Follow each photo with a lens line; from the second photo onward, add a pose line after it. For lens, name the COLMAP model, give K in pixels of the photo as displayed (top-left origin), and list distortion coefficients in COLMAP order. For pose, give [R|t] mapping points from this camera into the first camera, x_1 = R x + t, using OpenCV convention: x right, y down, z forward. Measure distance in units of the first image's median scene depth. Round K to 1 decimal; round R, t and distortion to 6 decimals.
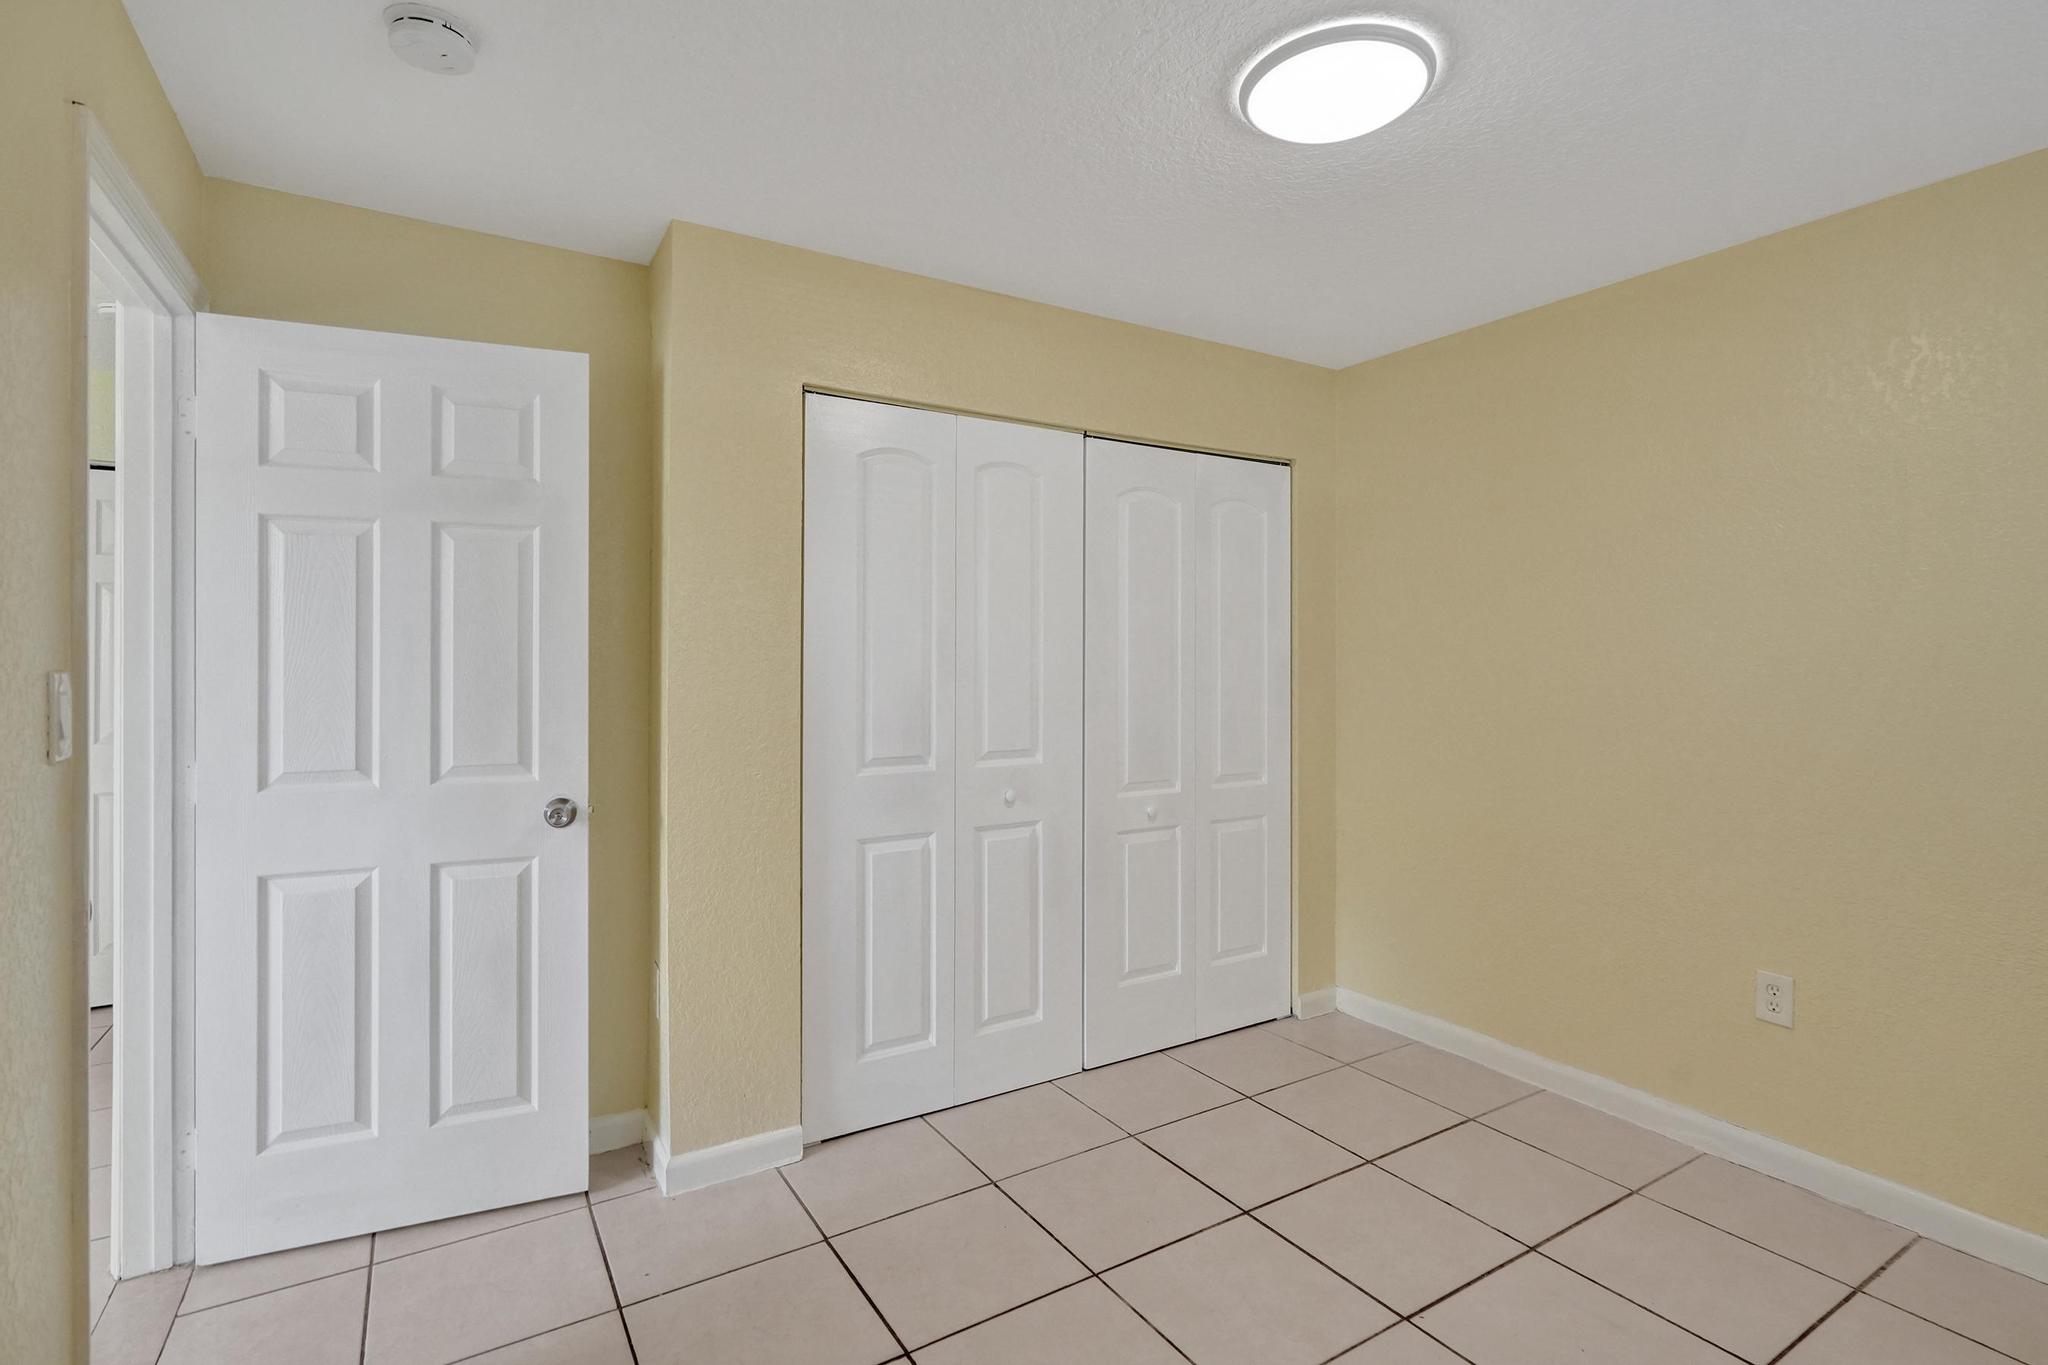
lens RADIAL K [[968.9, 0, 1029.3], [0, 968.9, 654.2], [0, 0, 1]] dist [-0.004100, 0.002085]
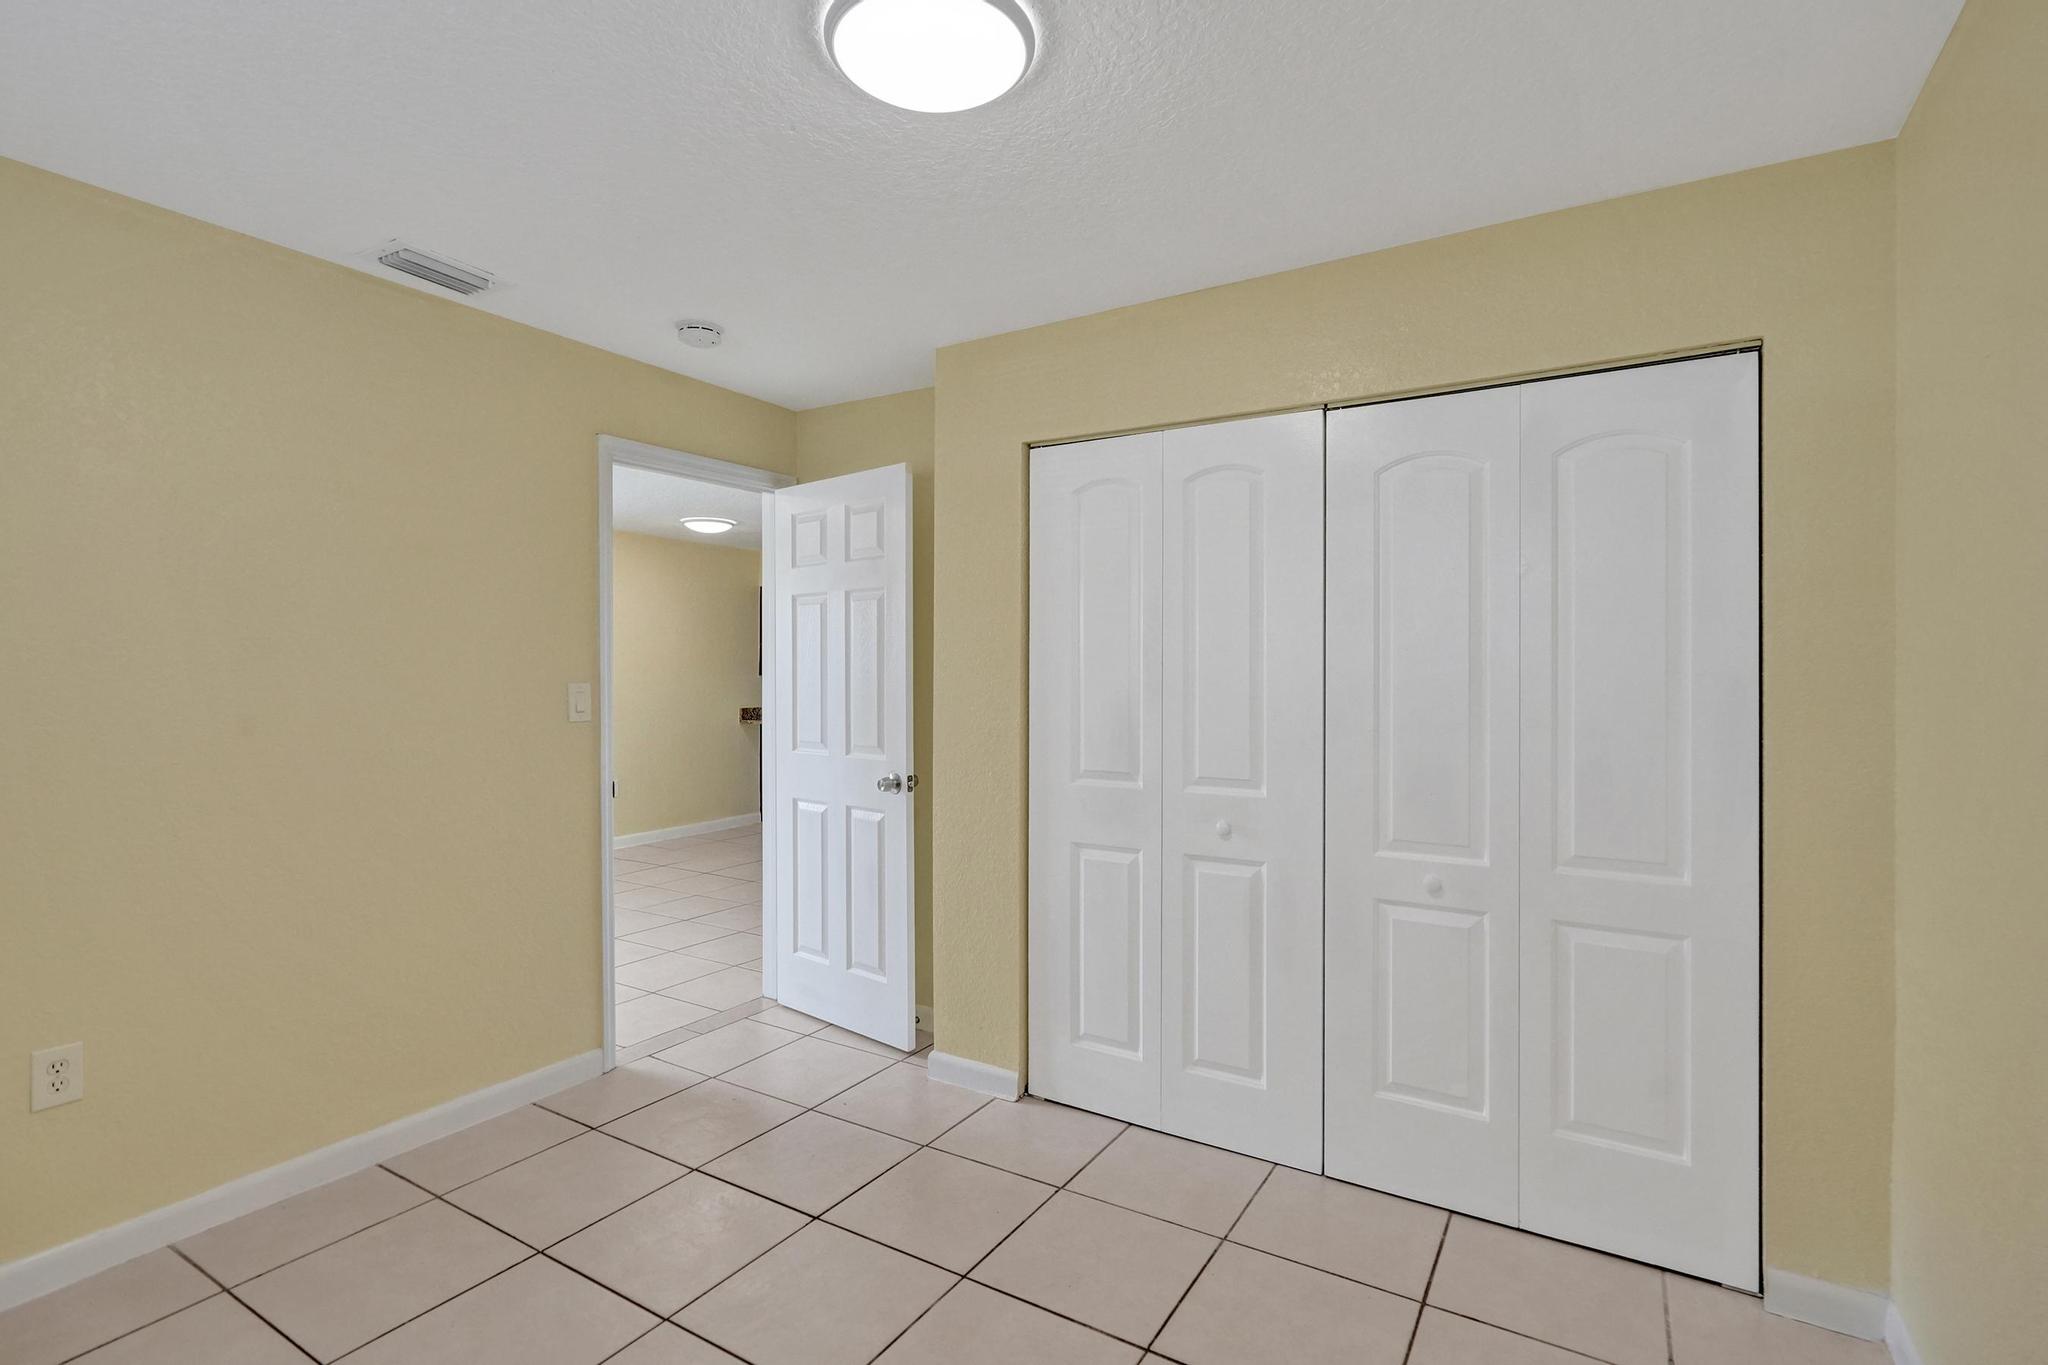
lens RADIAL K [[960.5, 0, 1024.2], [0, 960.5, 678.2], [0, 0, 1]] dist [-0.000090, 0.000885]
pose [[0.446244, 0.004089, -0.894902, 0.719260], [0.003374, 0.999975, 0.006252, -0.002433], [0.894905, -0.005809, 0.446219, 0.428650]]
